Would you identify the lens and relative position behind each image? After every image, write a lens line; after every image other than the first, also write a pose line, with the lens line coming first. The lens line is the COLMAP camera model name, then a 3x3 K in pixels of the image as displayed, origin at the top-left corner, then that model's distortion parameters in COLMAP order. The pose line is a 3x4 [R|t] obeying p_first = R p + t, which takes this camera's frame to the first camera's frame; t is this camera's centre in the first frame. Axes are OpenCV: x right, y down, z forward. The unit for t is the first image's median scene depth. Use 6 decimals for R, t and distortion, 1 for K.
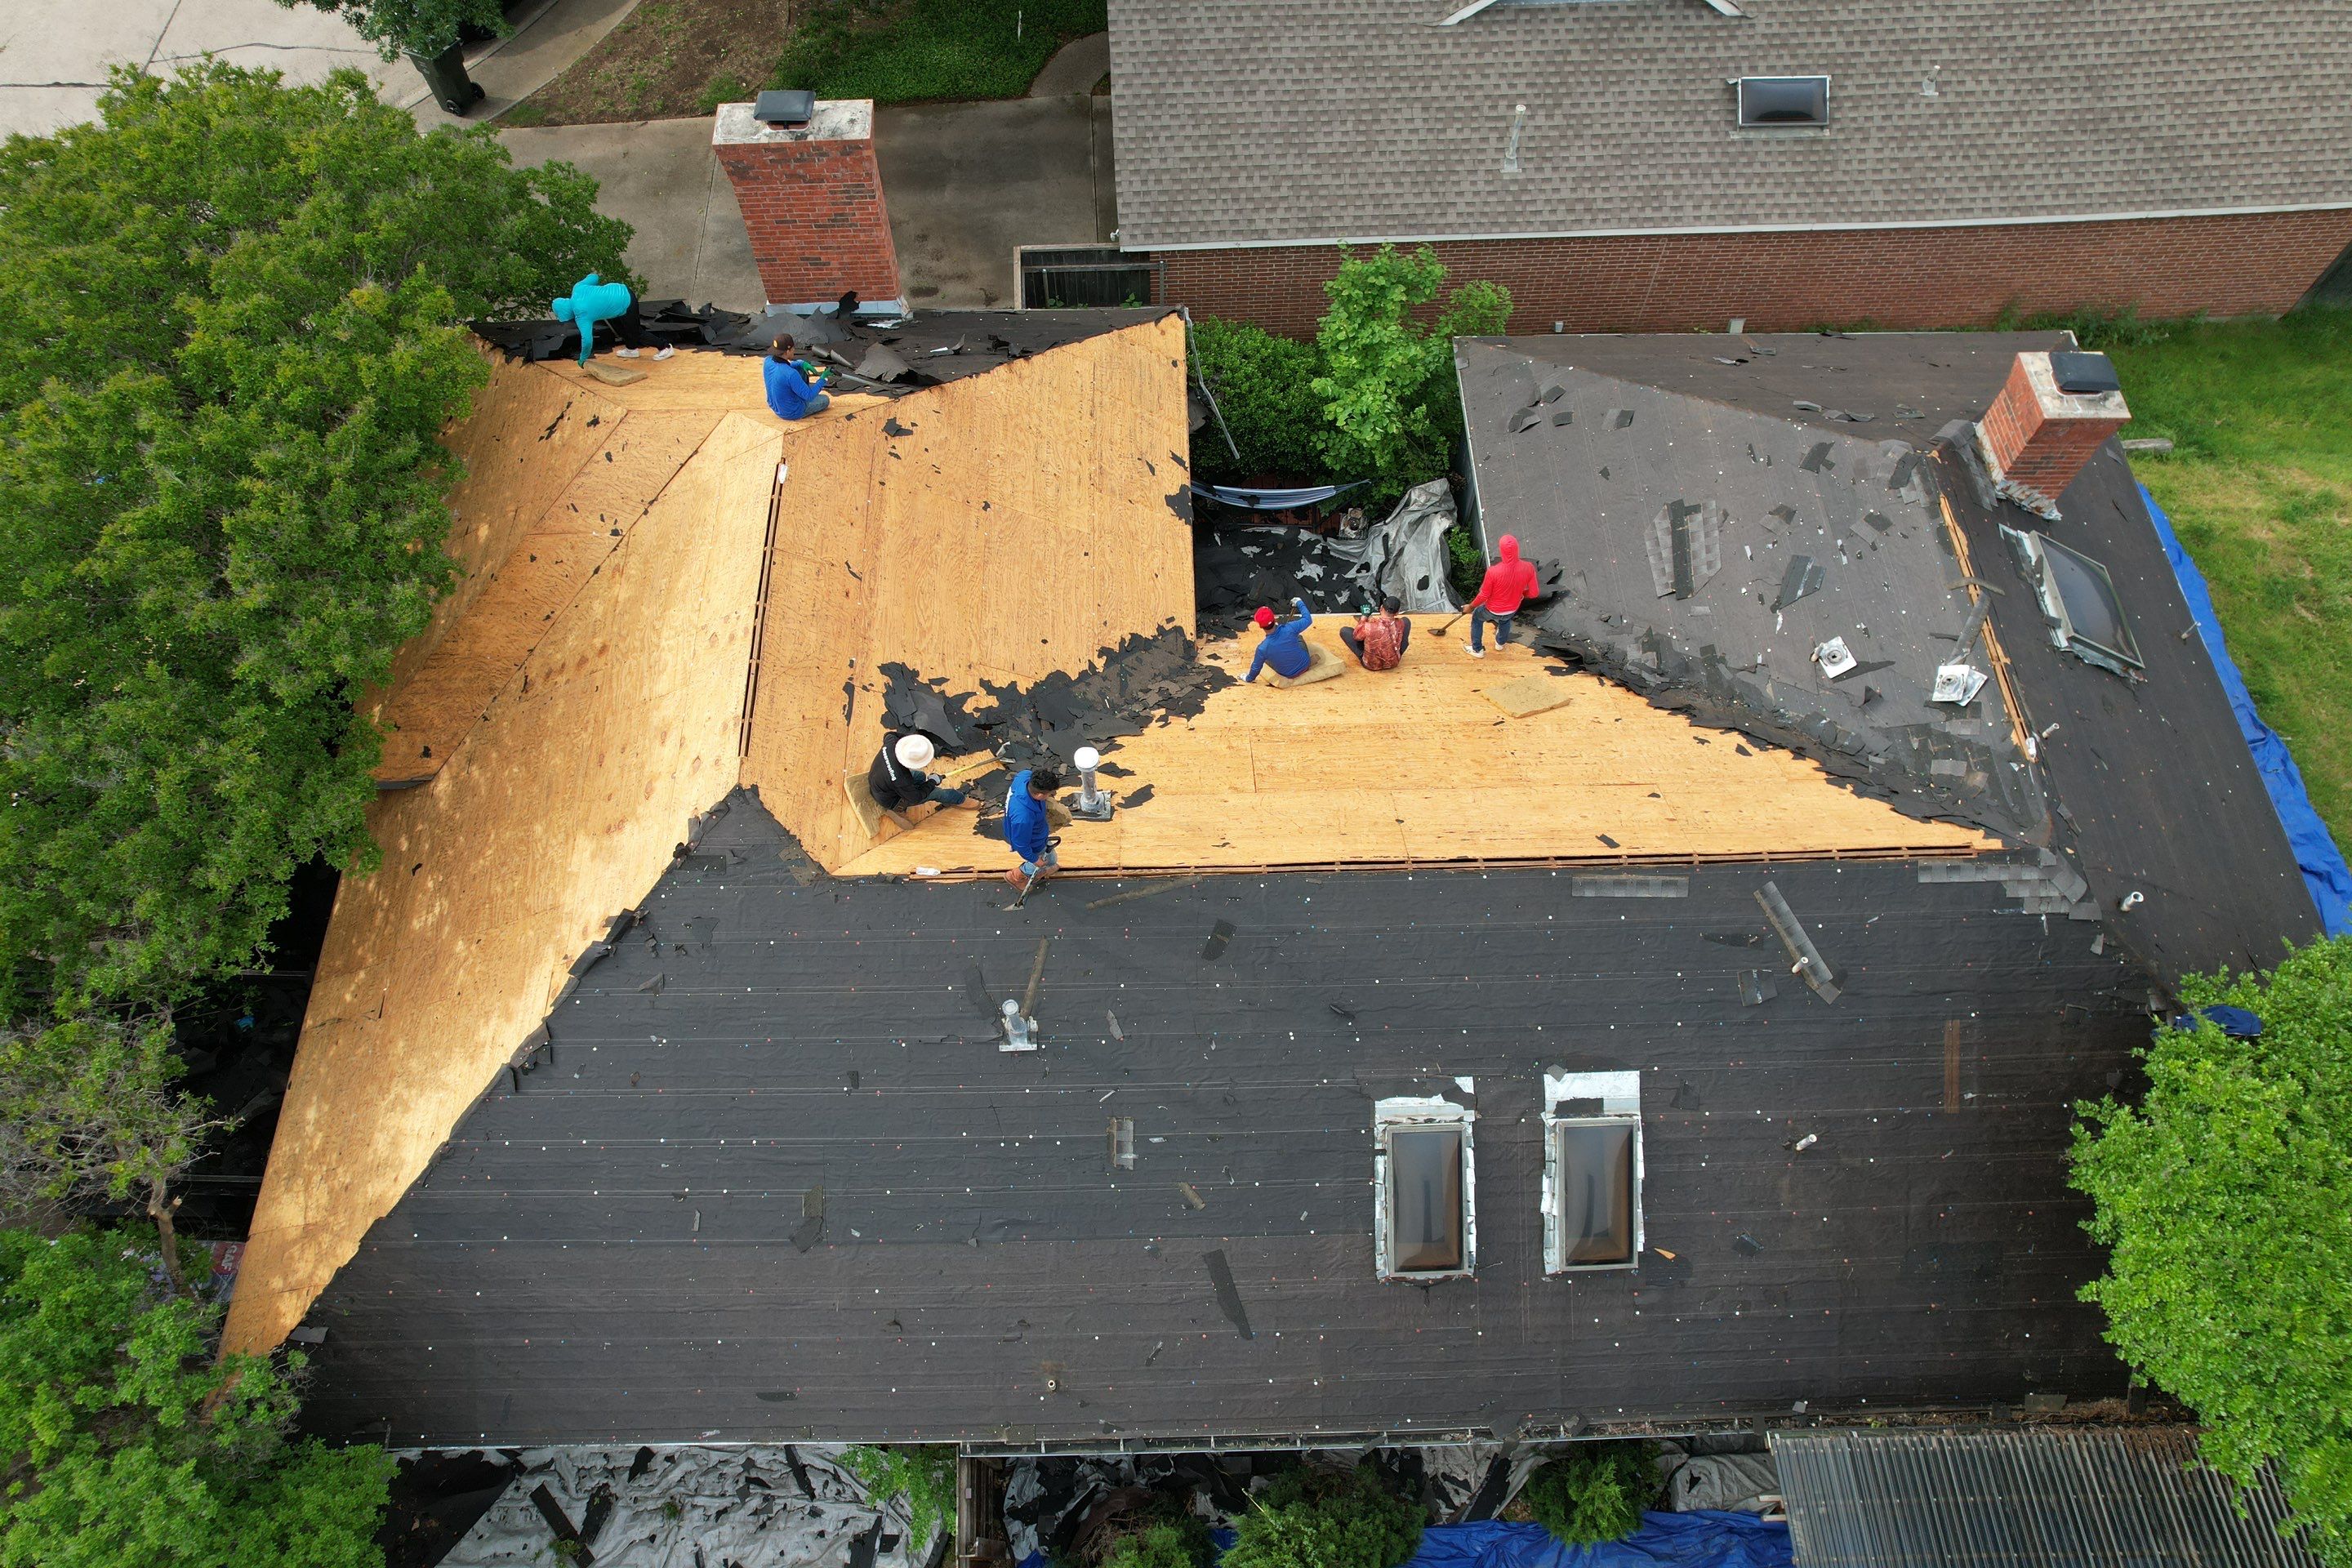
lens RADIAL K [[1533.7, 0, 1175.5], [0, 1533.7, 799.2], [0, 0, 1]] dist [-0.082838, 0.072635]
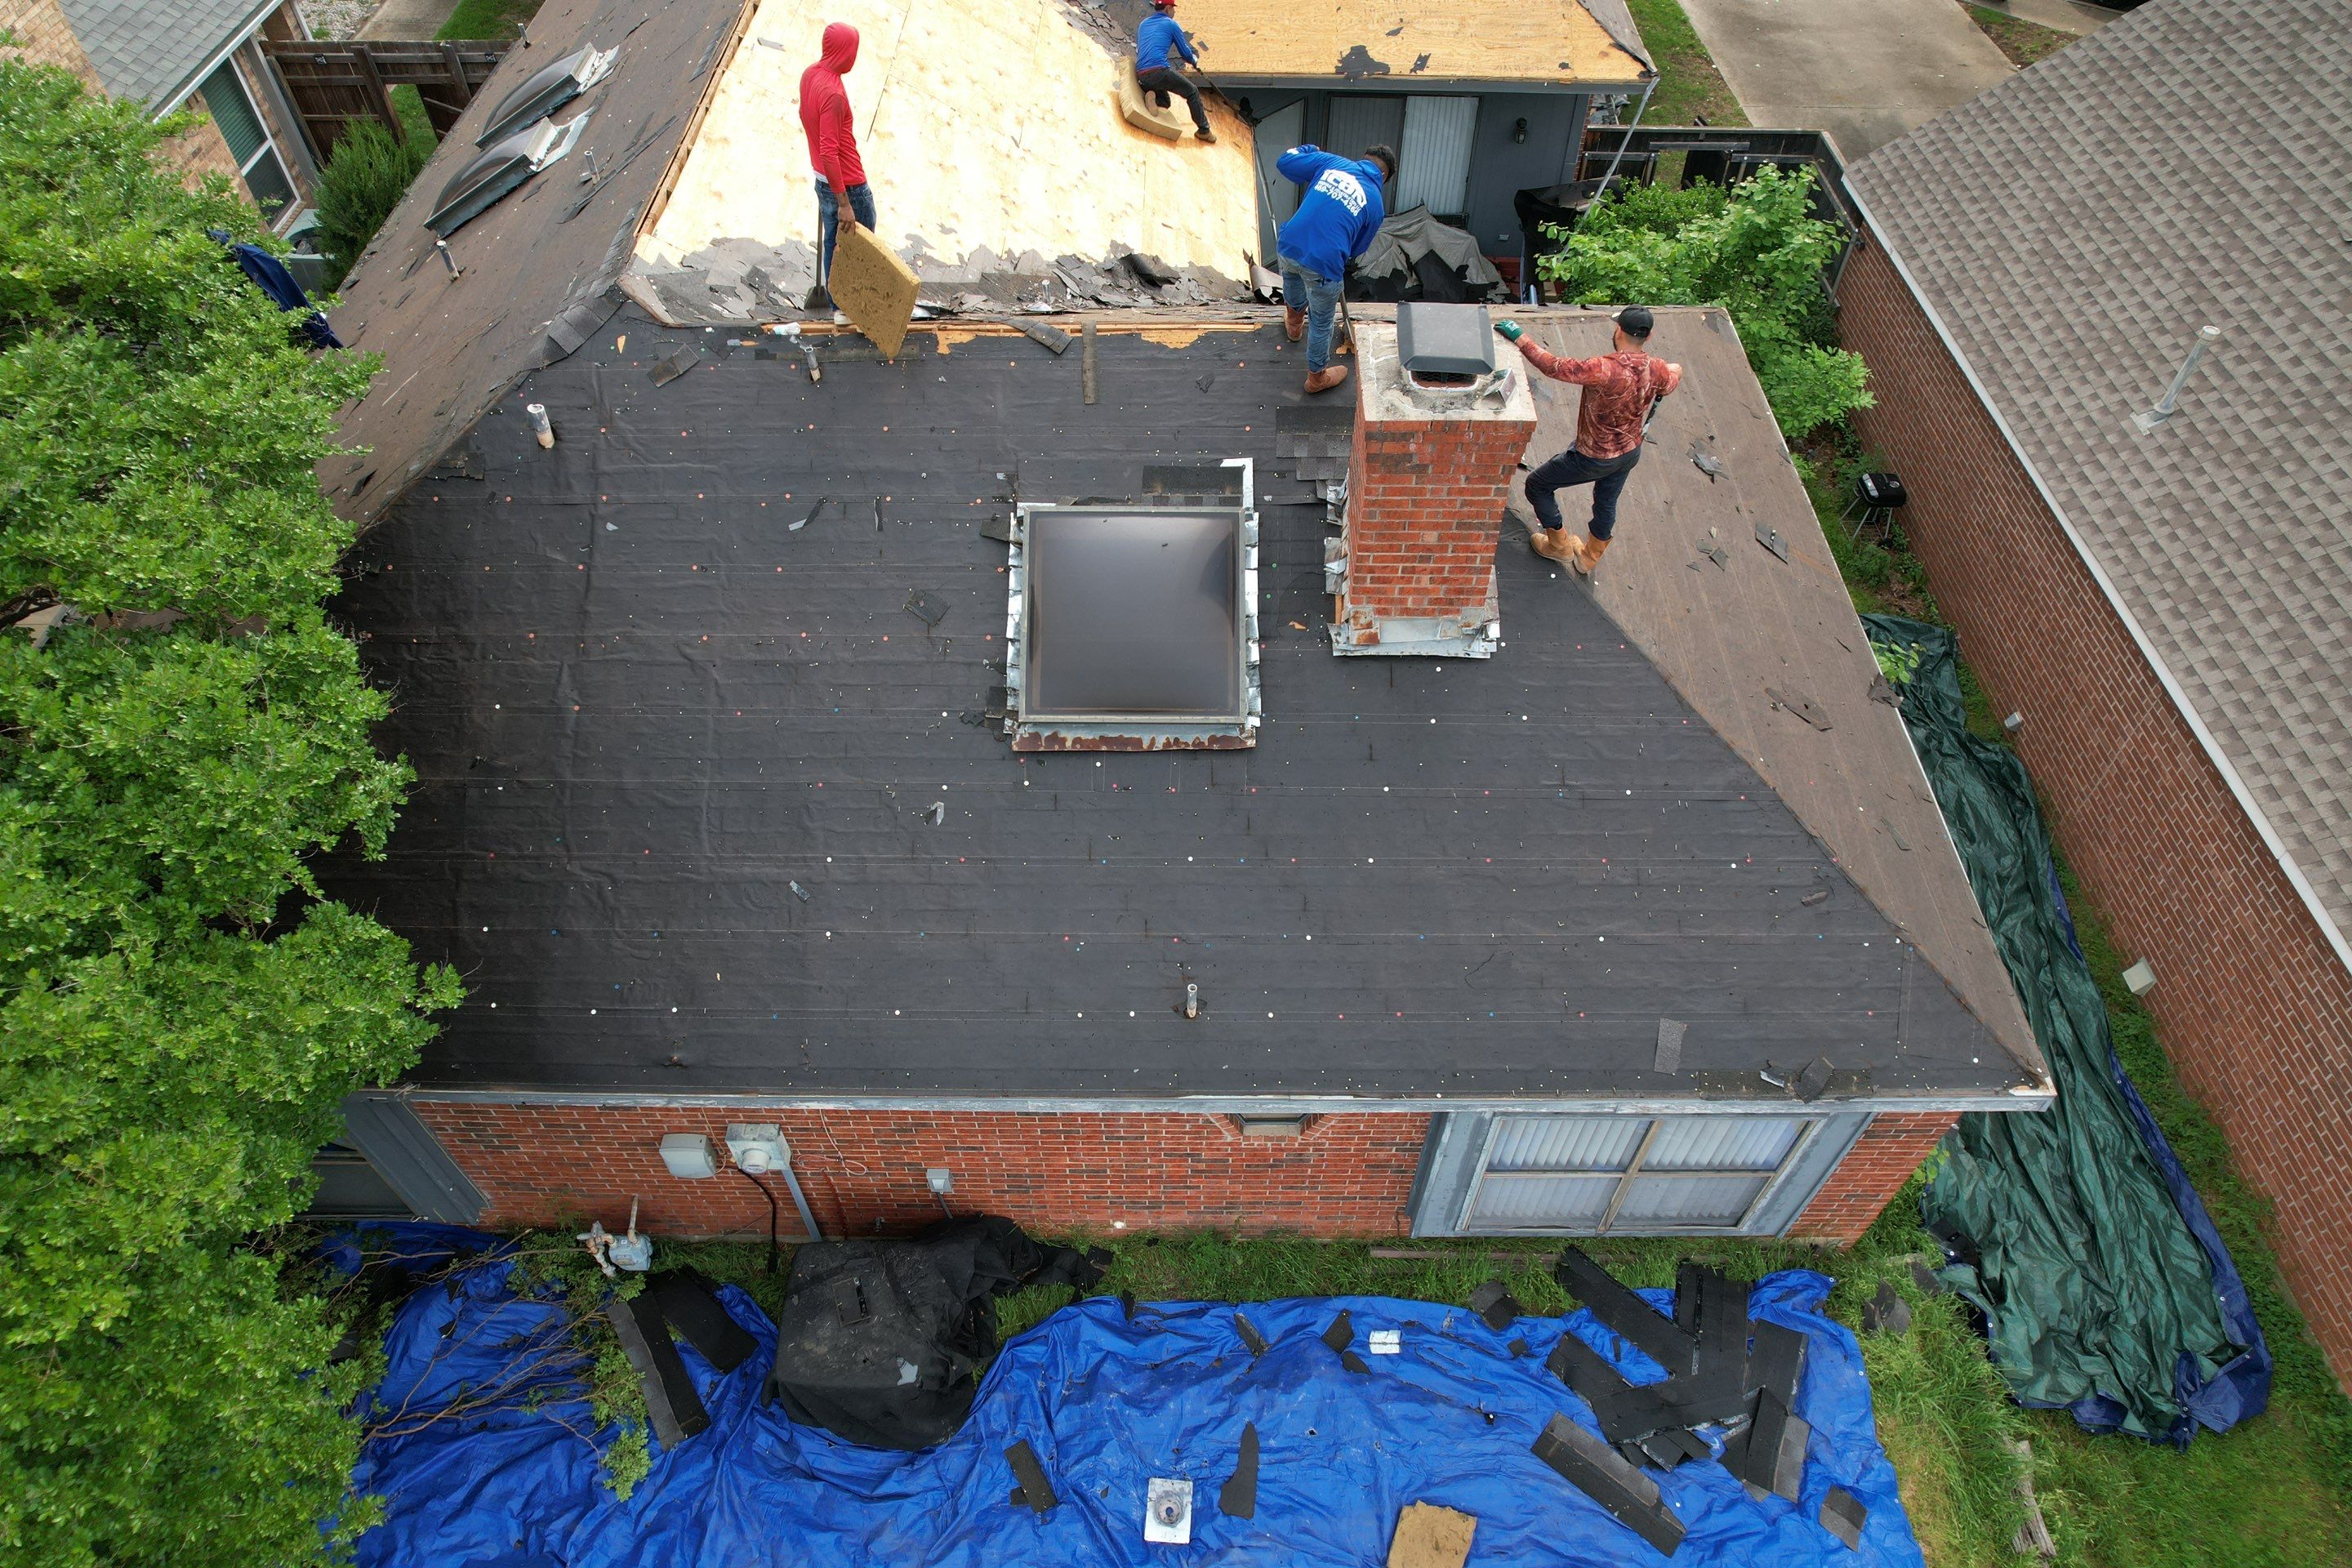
lens RADIAL K [[1442.5, 0, 1176.0], [0, 1442.5, 784.0], [0, 0, 1]] dist [-0.003246, -0.001247]
pose [[-0.027720, 0.765491, -0.642849, 1.007707], [-0.888236, 0.276143, 0.367127, -0.329058], [0.458550, 0.581178, 0.672282, 0.691141]]
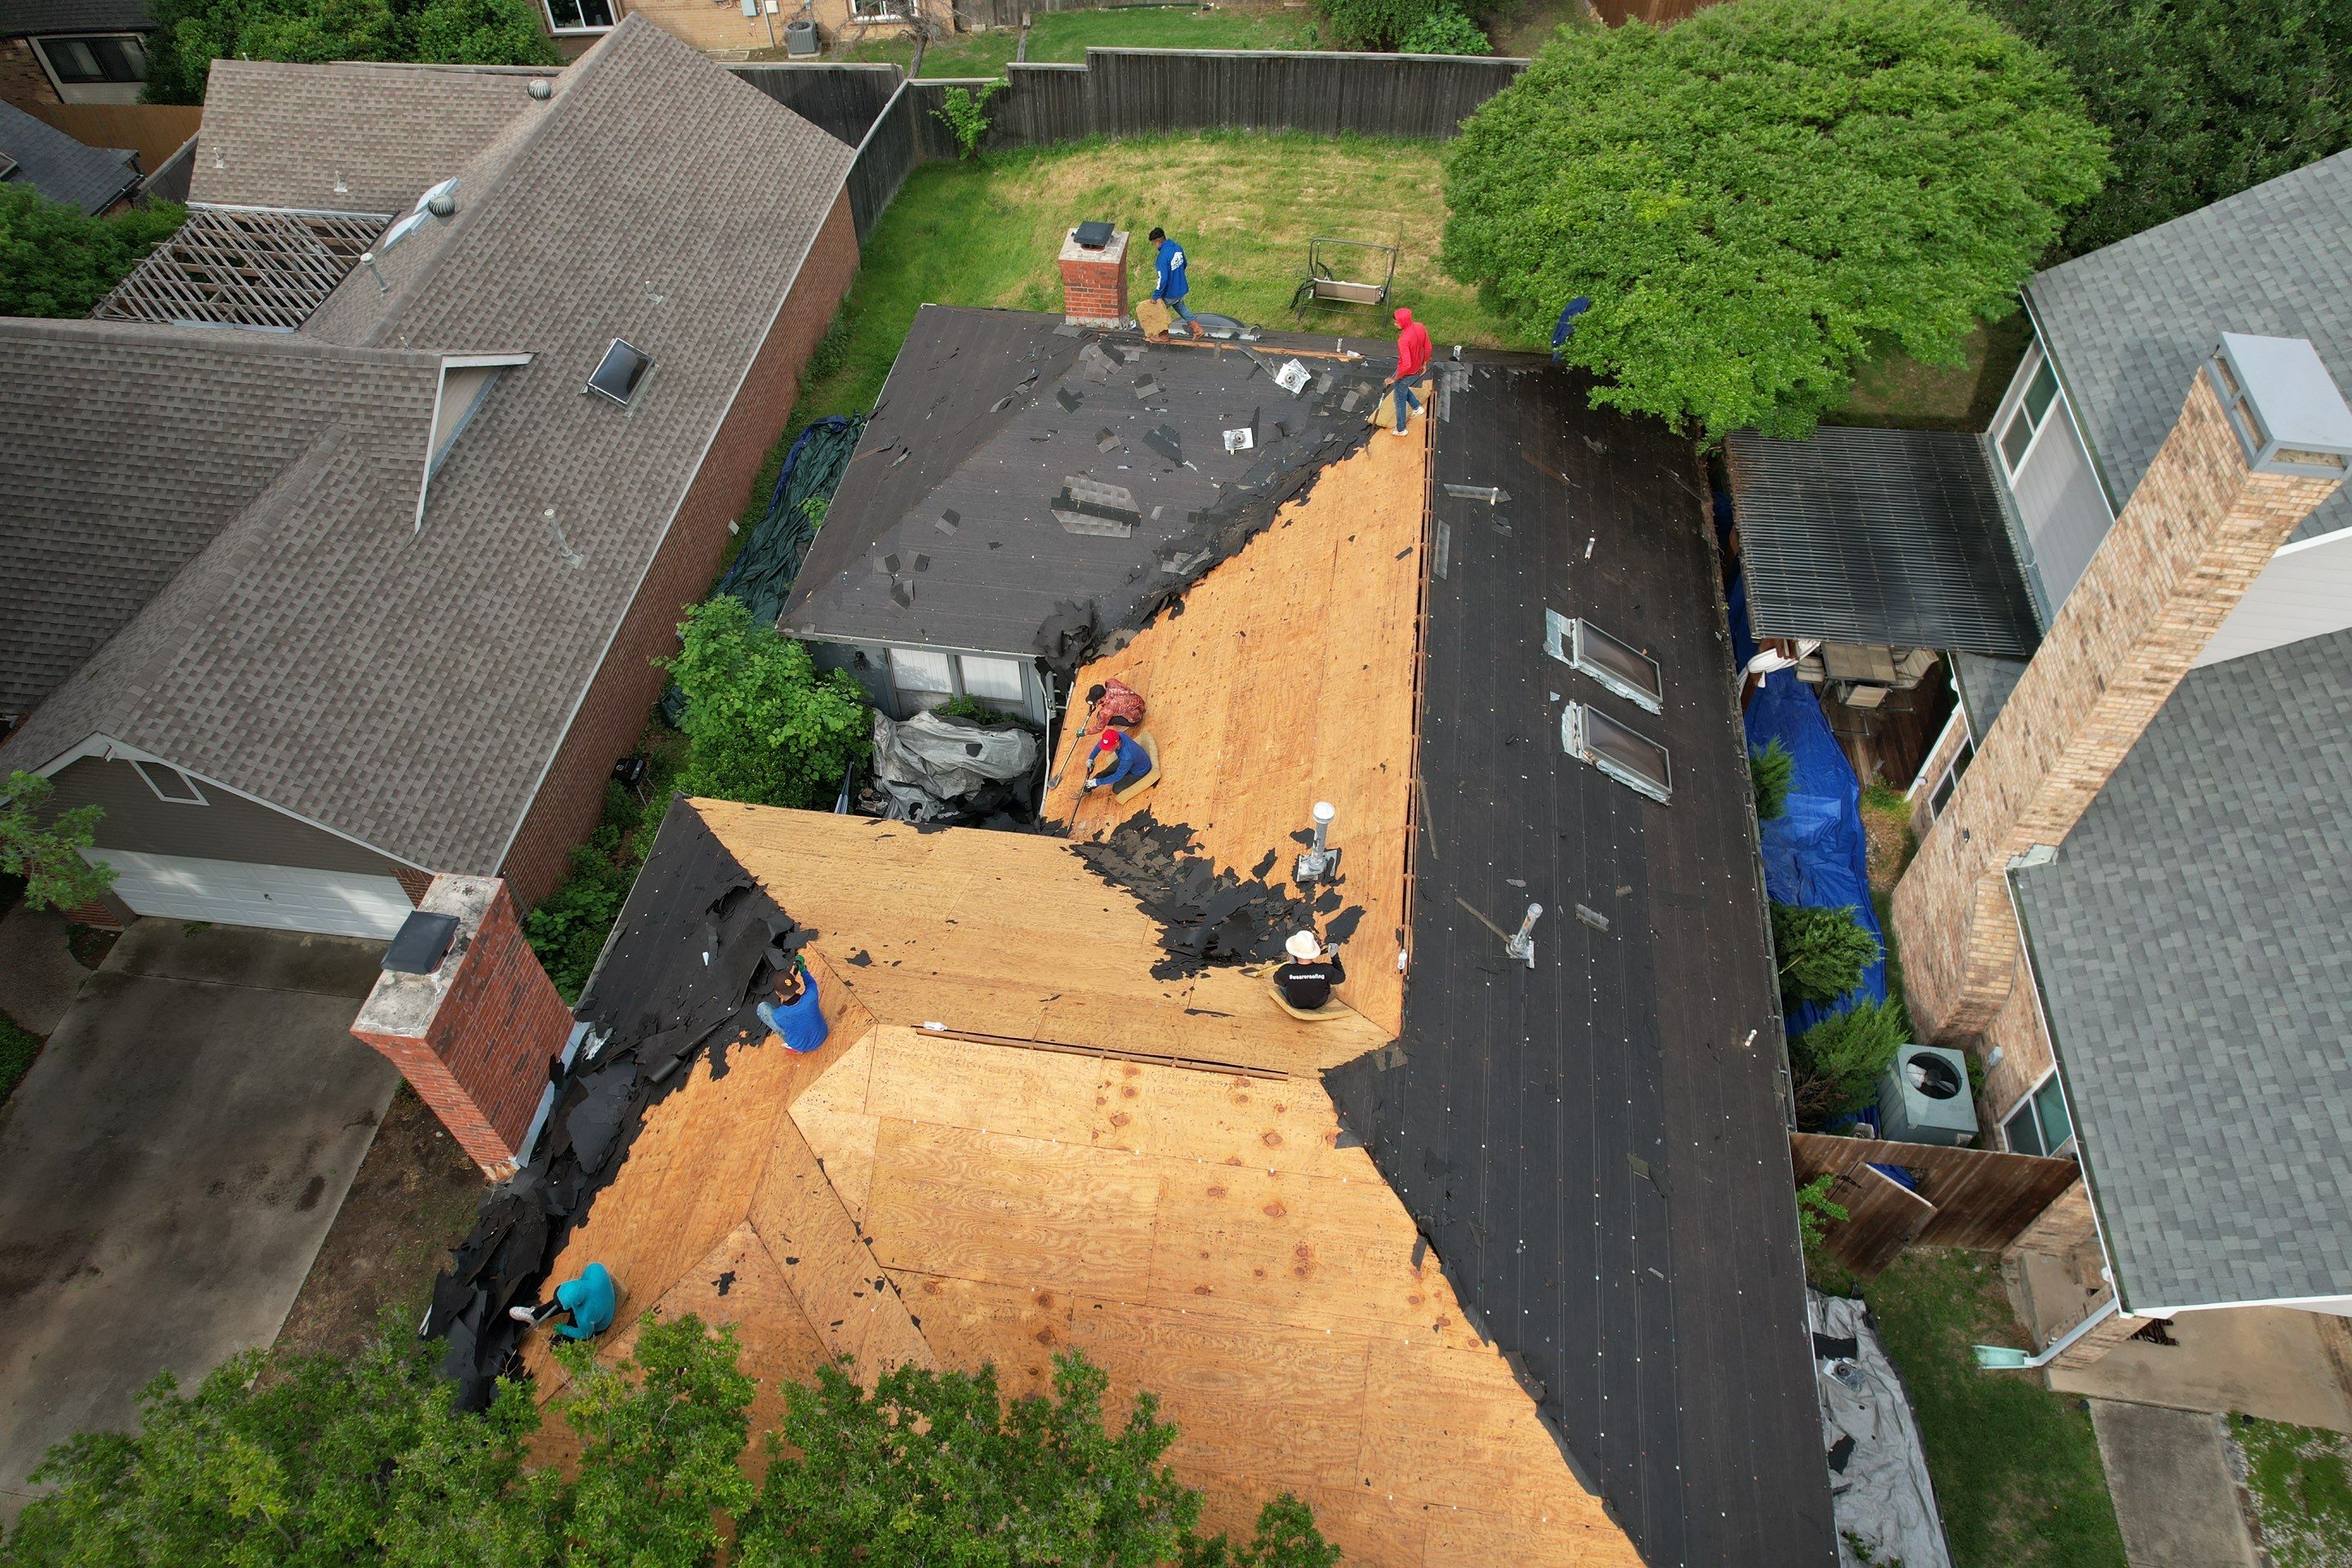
lens RADIAL K [[1505.3, 0, 1194.1], [0, 1505.3, 784.2], [0, 0, 1]] dist [-0.052689, 0.000579]
pose [[0.158167, -0.754961, 0.636410, -0.660258], [0.869582, 0.411834, 0.272434, -0.363611], [-0.467773, 0.510320, 0.721639, 0.192855]]
